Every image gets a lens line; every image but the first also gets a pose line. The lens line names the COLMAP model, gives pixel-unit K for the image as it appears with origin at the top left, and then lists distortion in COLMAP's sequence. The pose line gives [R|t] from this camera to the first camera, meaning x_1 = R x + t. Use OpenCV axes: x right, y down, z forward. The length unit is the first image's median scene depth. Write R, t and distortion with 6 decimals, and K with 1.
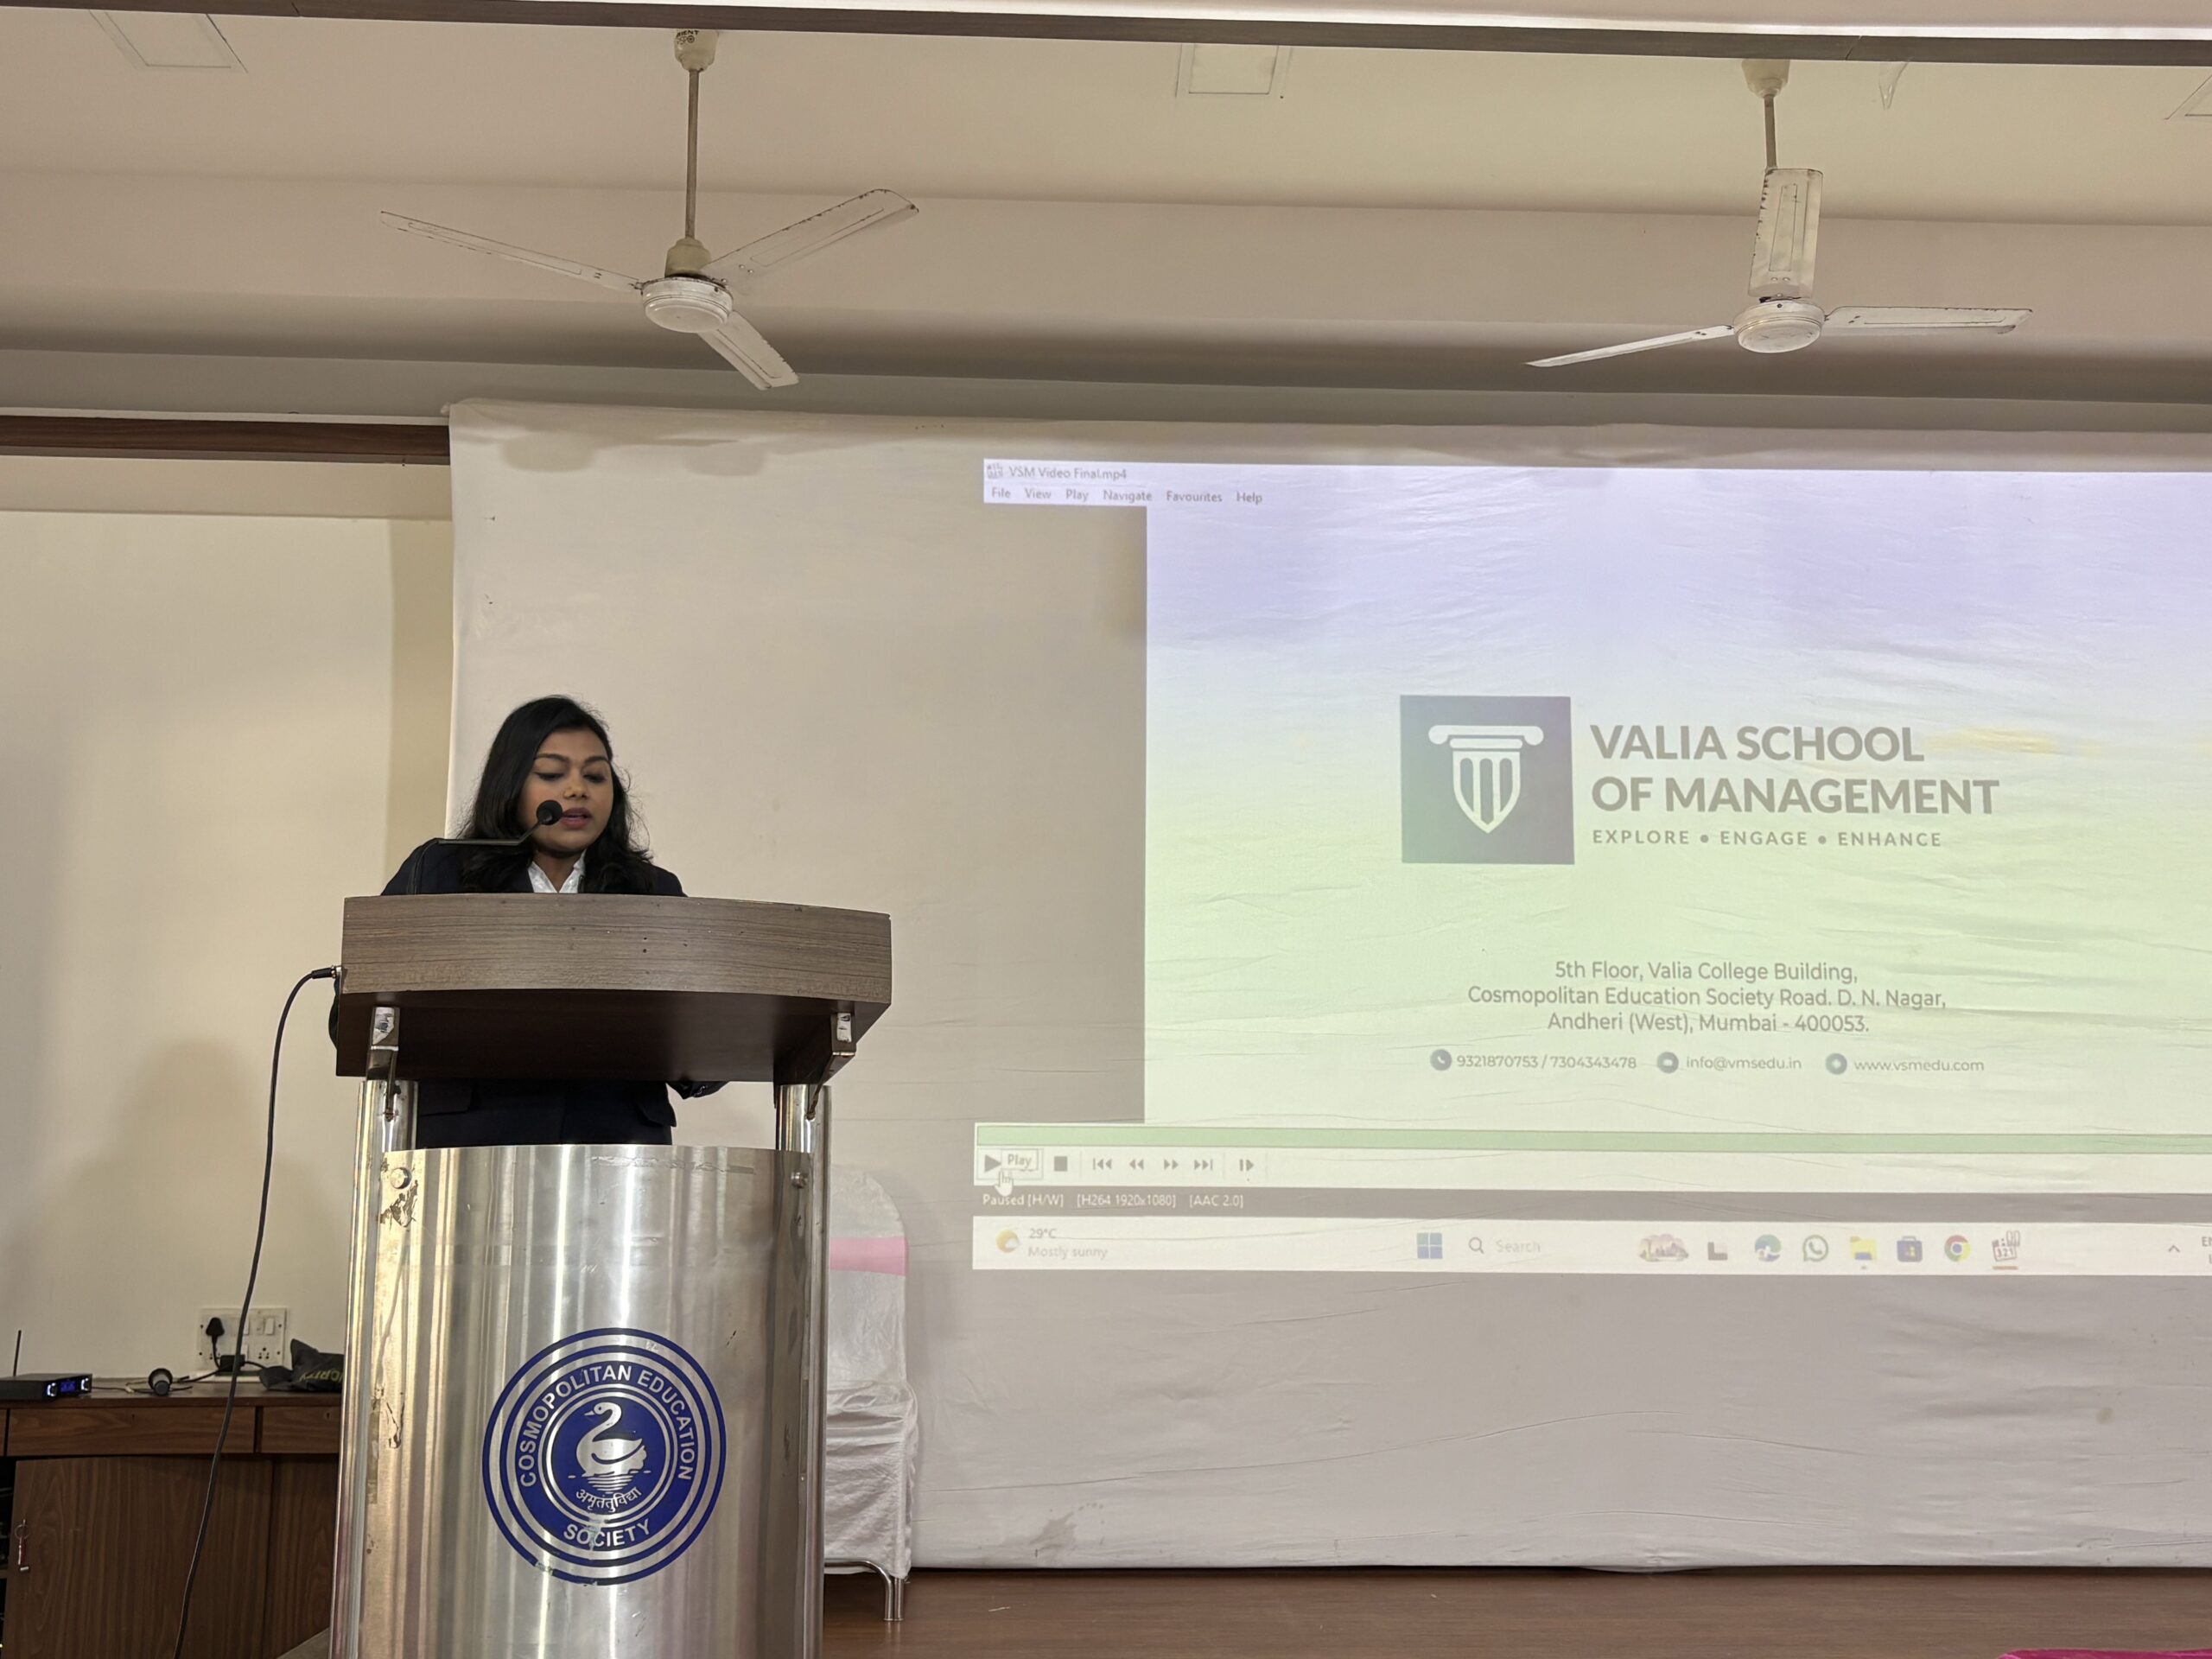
lens RADIAL K [[2428.3, 0, 1034.7], [0, 2428.3, 839.4], [0, 0, 1]] dist [0.136178, -0.395245]
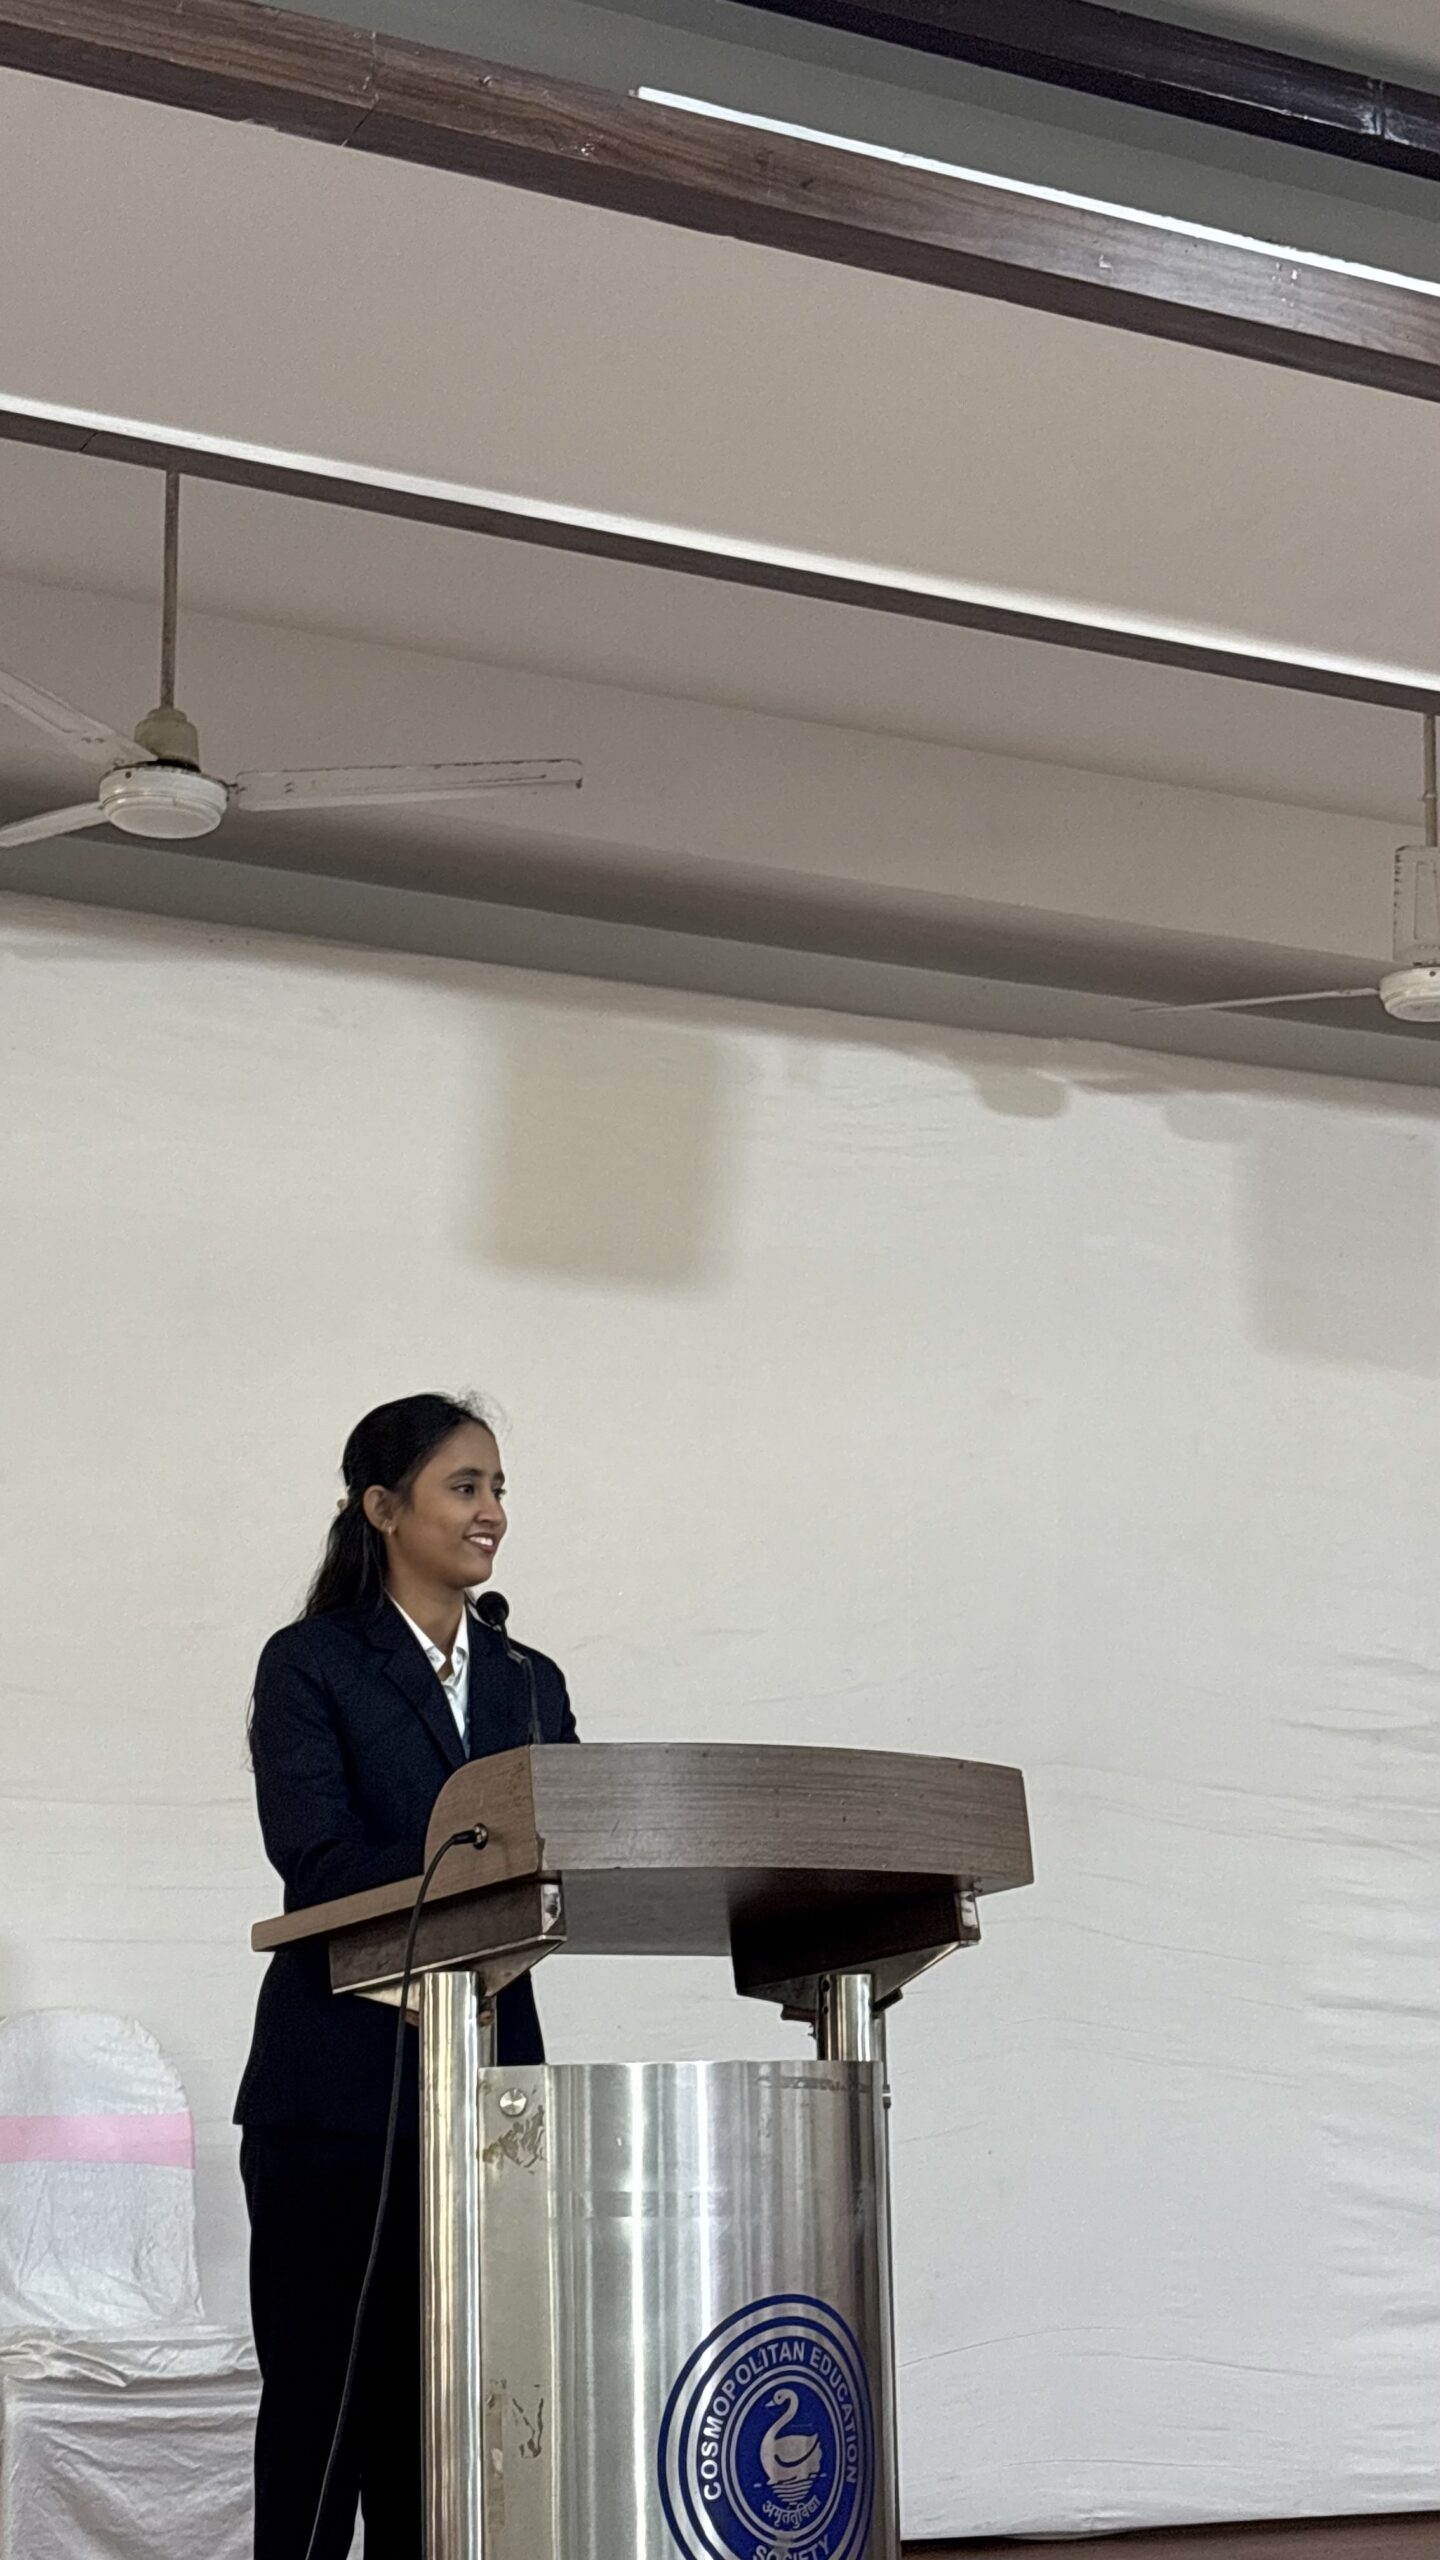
lens RADIAL K [[3855.5, 0, 720.0], [0, 3855.5, 1280.0], [0, 0, 1]] dist [0.198195, -0.731250]
pose [[0.910653, 0.080461, 0.405262, -0.731722], [-0.071001, 0.996739, -0.038350, -0.080306], [-0.407026, 0.006150, 0.913396, -0.156012]]
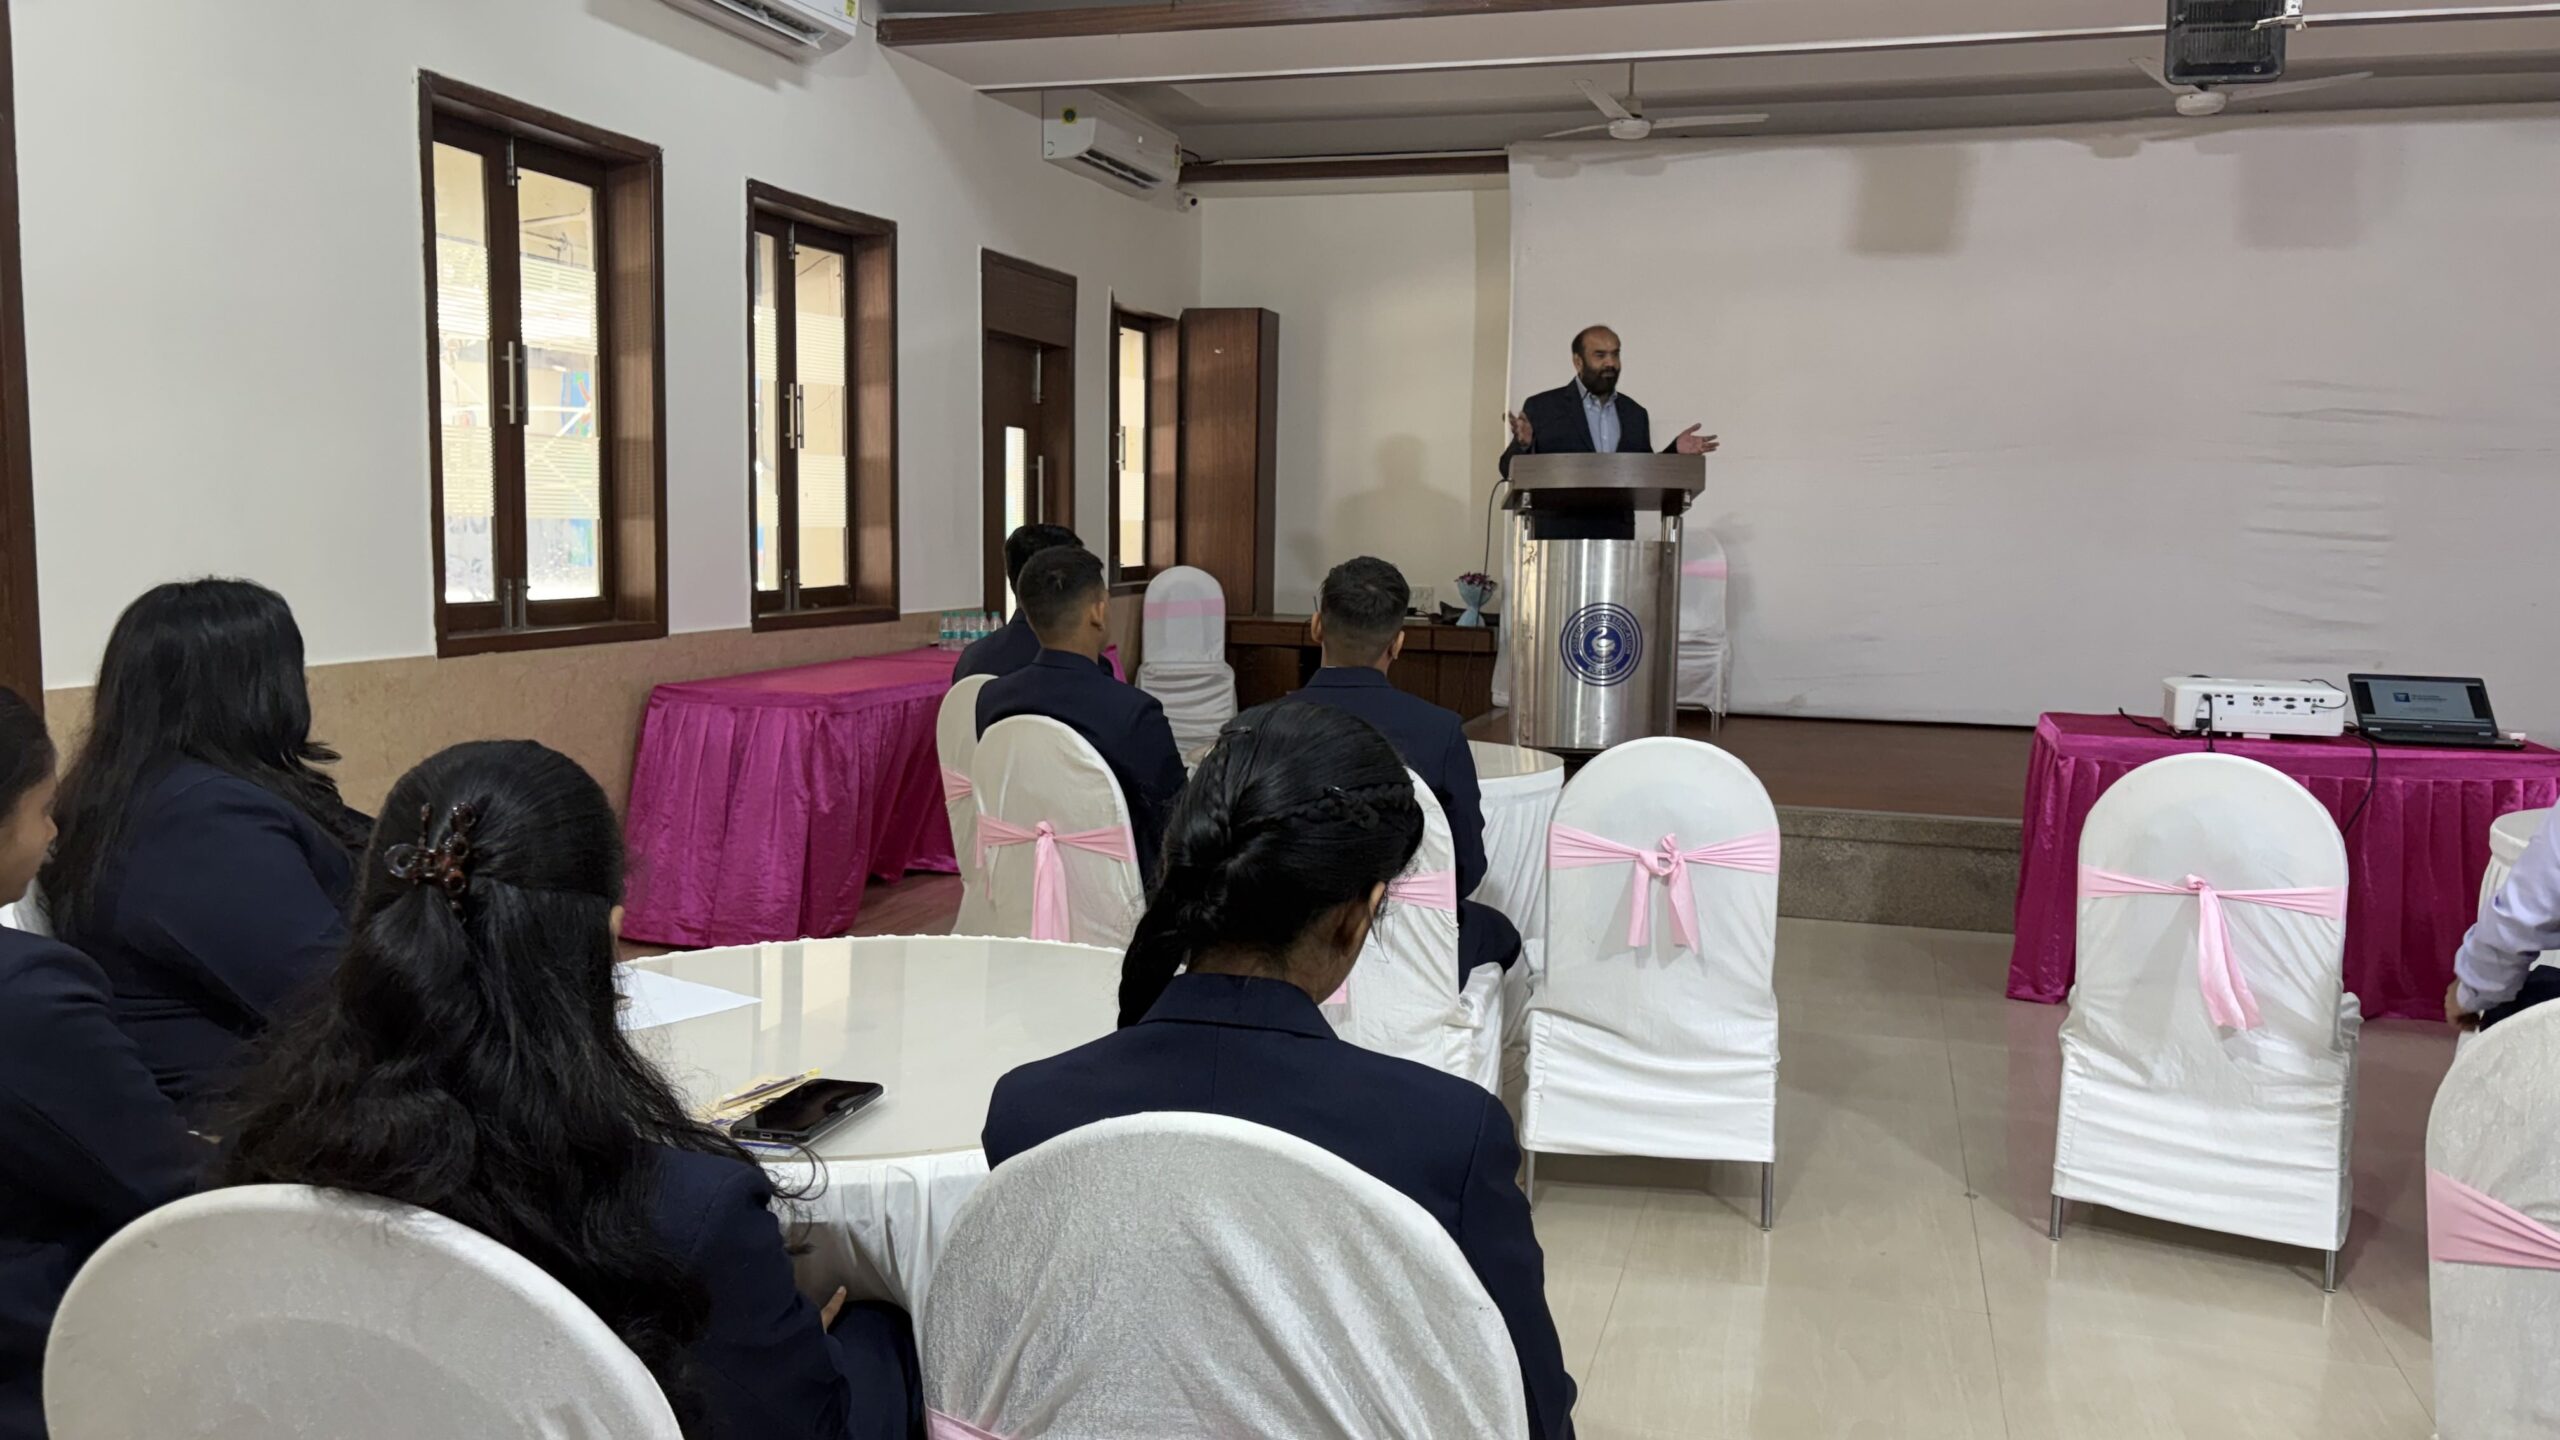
lens RADIAL K [[1998.2, 0, 1280.0], [0, 1998.2, 720.0], [0, 0, 1]] dist [0.035143, 0.003852]
pose [[0.955204, 0.044117, -0.292643, 0.164420], [0.032346, 0.967340, 0.251410, -0.279180], [0.294176, -0.249614, 0.922580, -1.357868]]
